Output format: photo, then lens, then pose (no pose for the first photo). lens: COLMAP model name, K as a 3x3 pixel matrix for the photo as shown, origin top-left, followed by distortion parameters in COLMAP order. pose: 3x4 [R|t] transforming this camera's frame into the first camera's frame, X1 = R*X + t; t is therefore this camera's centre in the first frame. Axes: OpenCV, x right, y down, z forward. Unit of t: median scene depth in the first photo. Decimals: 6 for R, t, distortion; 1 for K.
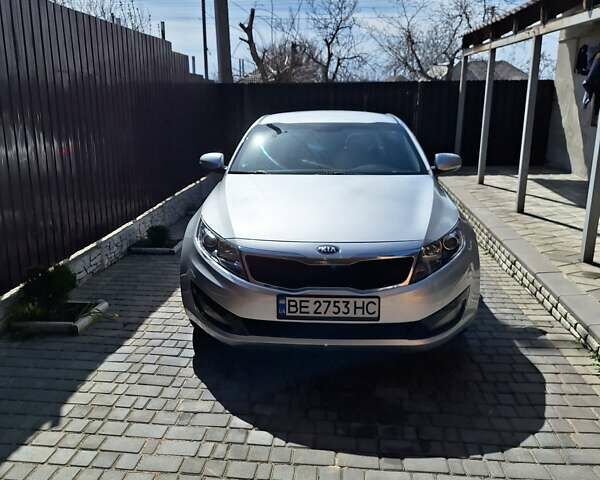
lens RADIAL K [[564.0, 0, 291.7], [0, 564.0, 240.0], [0, 0, 1]] dist [0.128850, -0.202410]
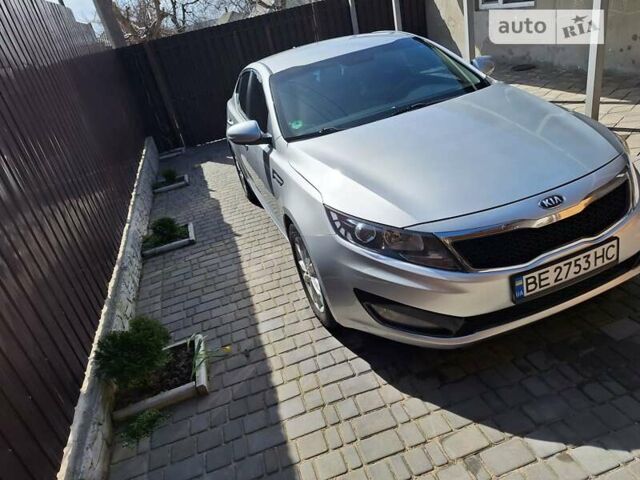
lens RADIAL K [[449.2, 0, 322.6], [0, 449.2, 242.7], [0, 0, 1]] dist [0.086338, -0.114262]
pose [[0.909492, -0.334906, 0.246296, -0.318736], [0.283490, 0.932975, 0.221792, -0.127480], [-0.304068, -0.131896, 0.943476, 0.389215]]
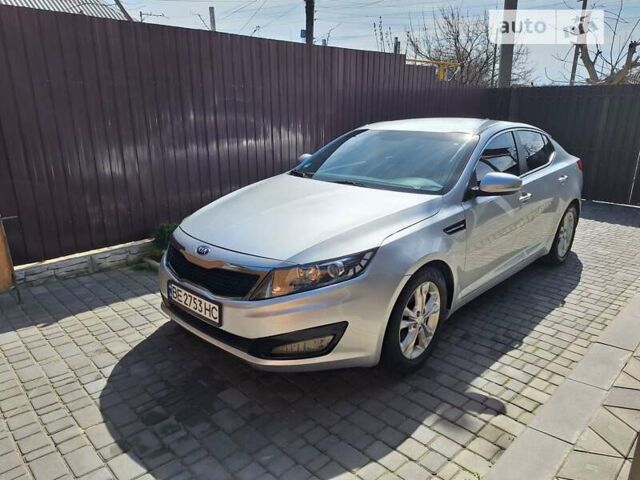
lens RADIAL K [[449.2, 0, 322.6], [0, 449.2, 242.7], [0, 0, 1]] dist [0.086338, -0.114262]
pose [[0.767924, 0.190459, -0.611570, 0.610792], [-0.154230, 0.981660, 0.112055, -0.102901], [0.621696, 0.008272, 0.783215, 0.369049]]
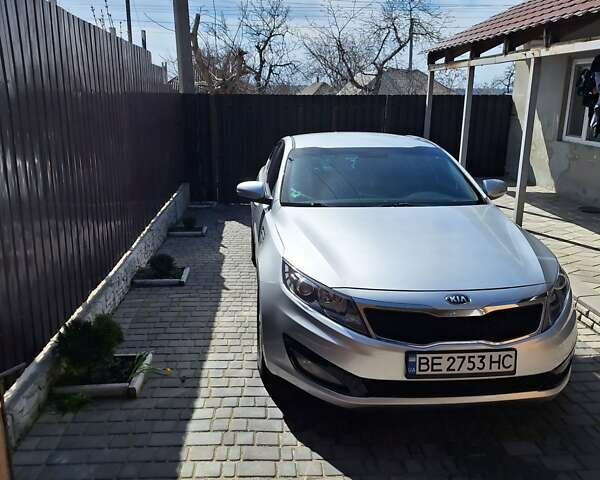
lens RADIAL K [[558.7, 0, 300.0], [0, 558.7, 240.0], [0, 0, 1]] dist [0.124495, -0.179644]
pose [[0.987051, -0.027484, 0.158037, -0.261361], [0.028037, 0.999606, -0.001268, -0.067237], [-0.157940, 0.005682, 0.987432, 0.109804]]
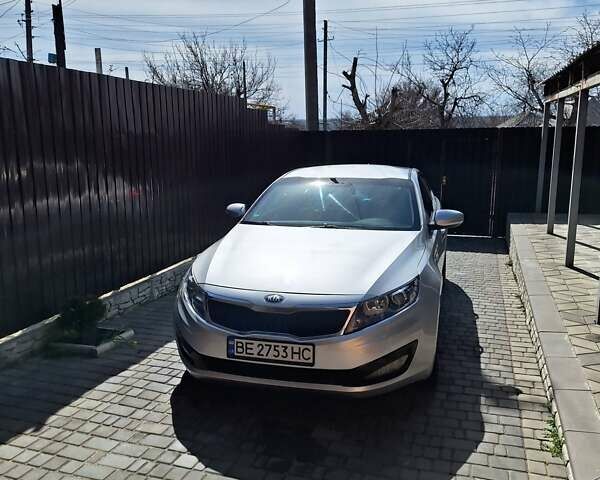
lens RADIAL K [[558.7, 0, 300.0], [0, 558.7, 240.0], [0, 0, 1]] dist [0.124495, -0.179644]
pose [[0.976933, 0.037024, -0.210311, 0.275146], [-0.049356, 0.997337, -0.053689, -0.033566], [0.207763, 0.062831, 0.976159, -0.069081]]
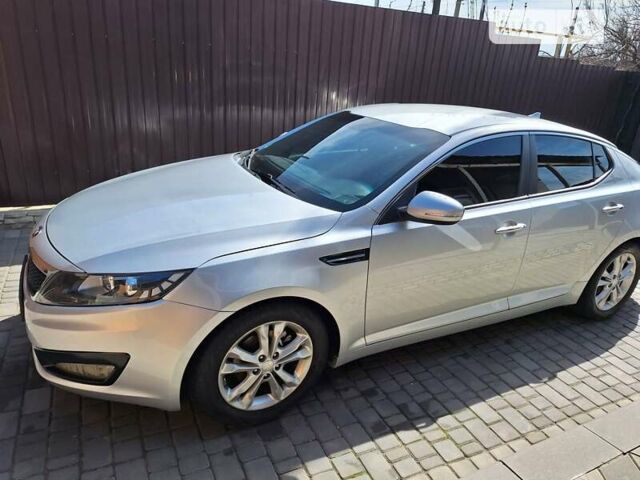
lens RADIAL K [[448.9, 0, 320.0], [0, 448.9, 240.0], [0, 0, 1]] dist [0.021267, -0.002295]
pose [[0.515287, 0.350646, -0.782001, 0.732201], [-0.271974, 0.932208, 0.238785, -0.225647], [0.812717, 0.089641, 0.575721, 0.753657]]
